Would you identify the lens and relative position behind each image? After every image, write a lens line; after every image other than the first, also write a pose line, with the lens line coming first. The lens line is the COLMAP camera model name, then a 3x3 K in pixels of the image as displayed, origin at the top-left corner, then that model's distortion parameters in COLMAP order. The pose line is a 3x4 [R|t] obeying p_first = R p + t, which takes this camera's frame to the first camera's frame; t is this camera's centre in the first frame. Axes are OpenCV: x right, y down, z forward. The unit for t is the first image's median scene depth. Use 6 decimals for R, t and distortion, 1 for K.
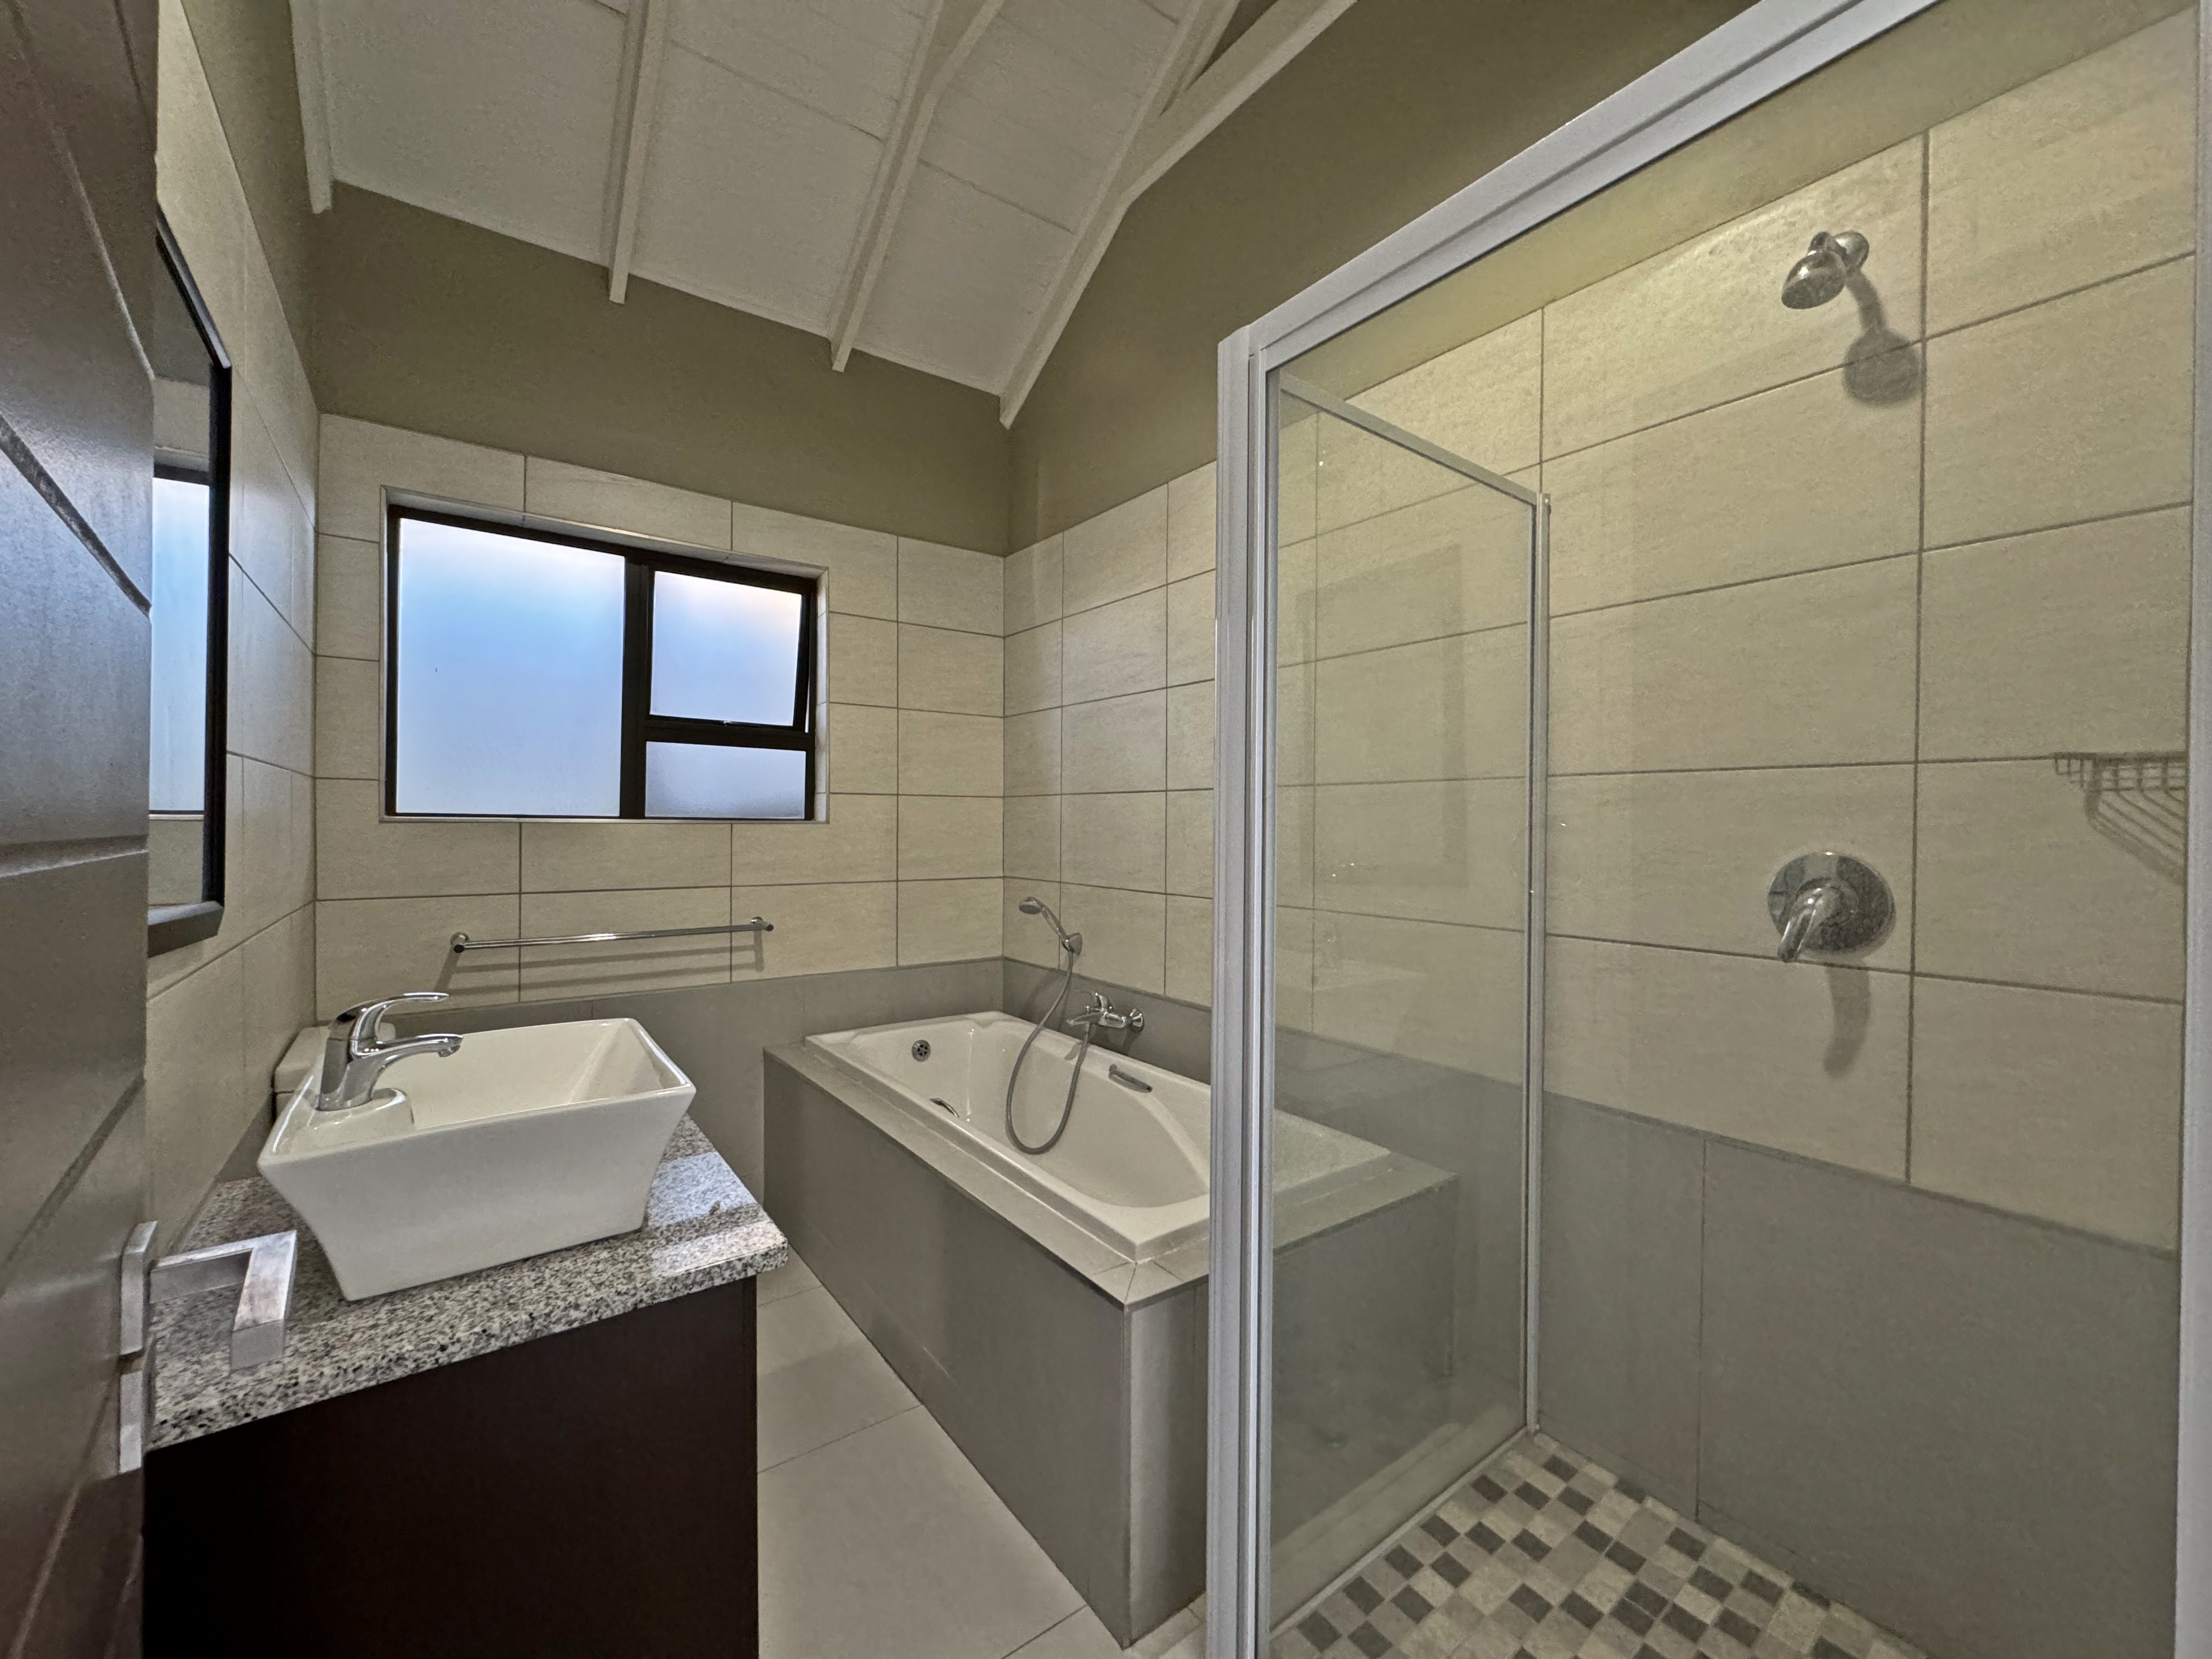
lens RADIAL K [[881.0, 0, 1106.3], [0, 881.0, 826.7], [0, 0, 1]] dist [-0.001400, -0.000123]
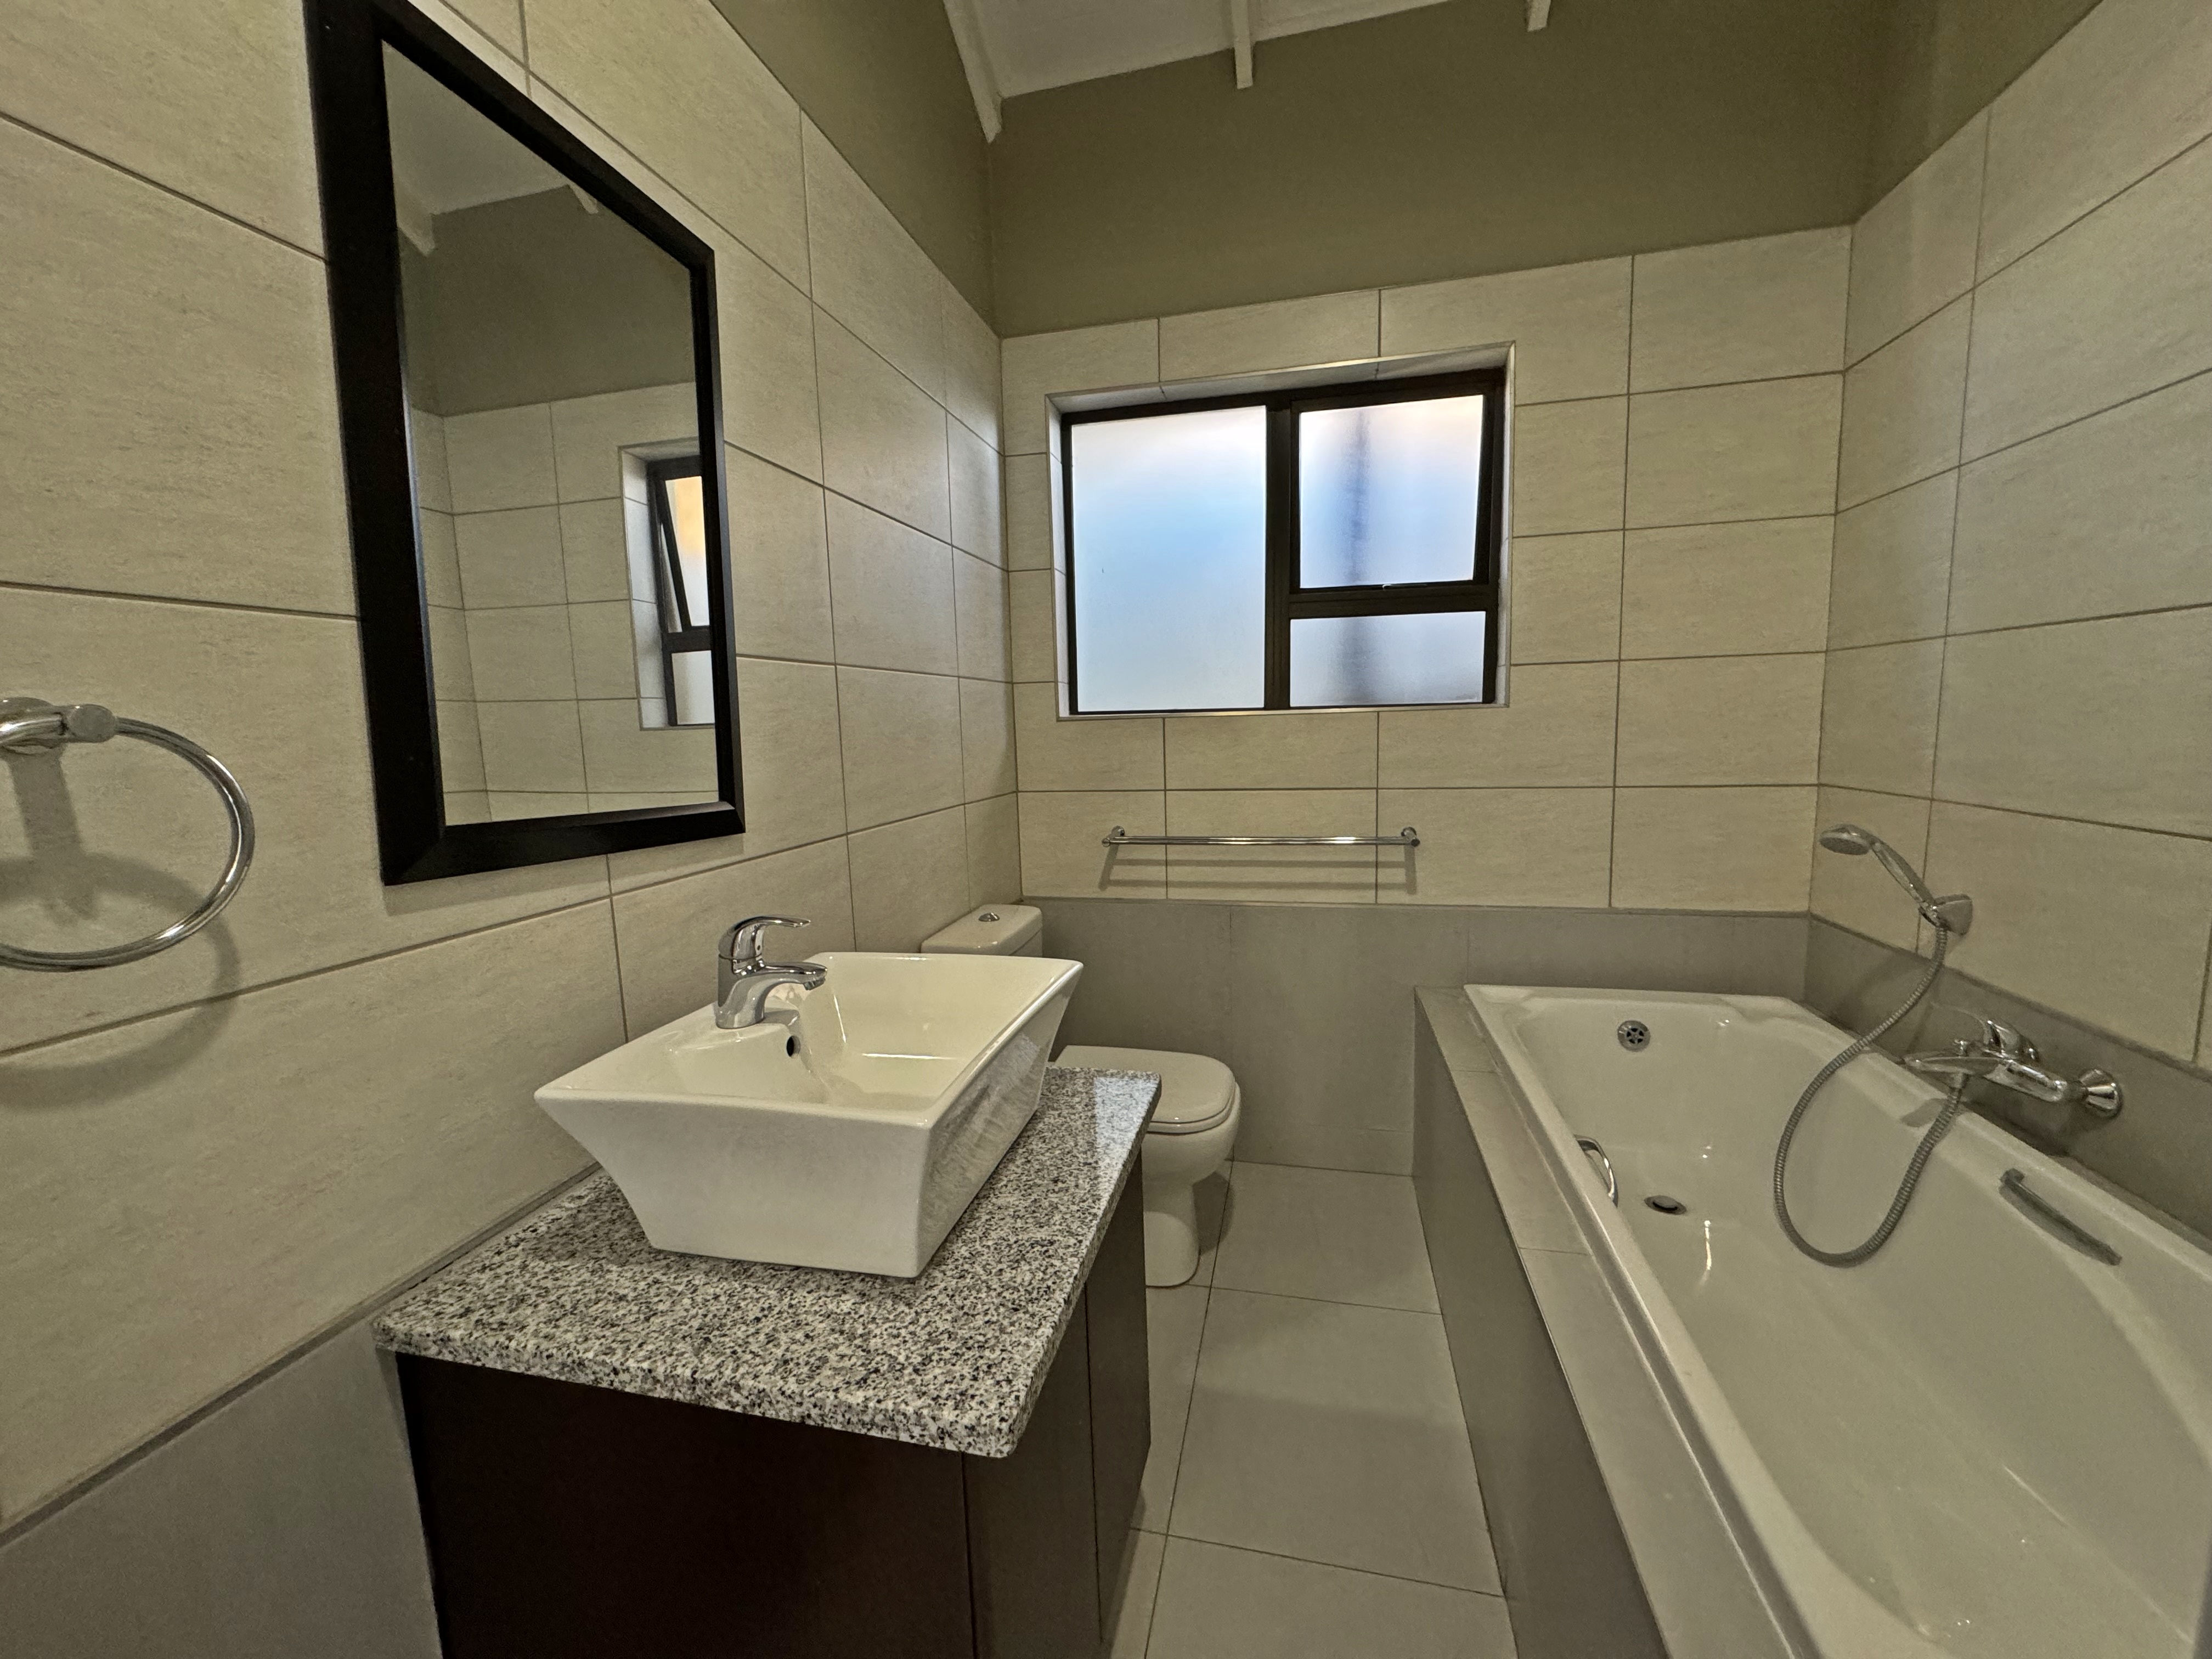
lens RADIAL K [[881.0, 0, 1106.3], [0, 881.0, 826.7], [0, 0, 1]] dist [-0.001400, -0.000123]
pose [[0.641274, 0.065806, -0.764485, 0.042693], [0.030779, 0.993308, 0.111321, 0.003743], [0.766694, -0.094918, 0.634957, 0.283011]]
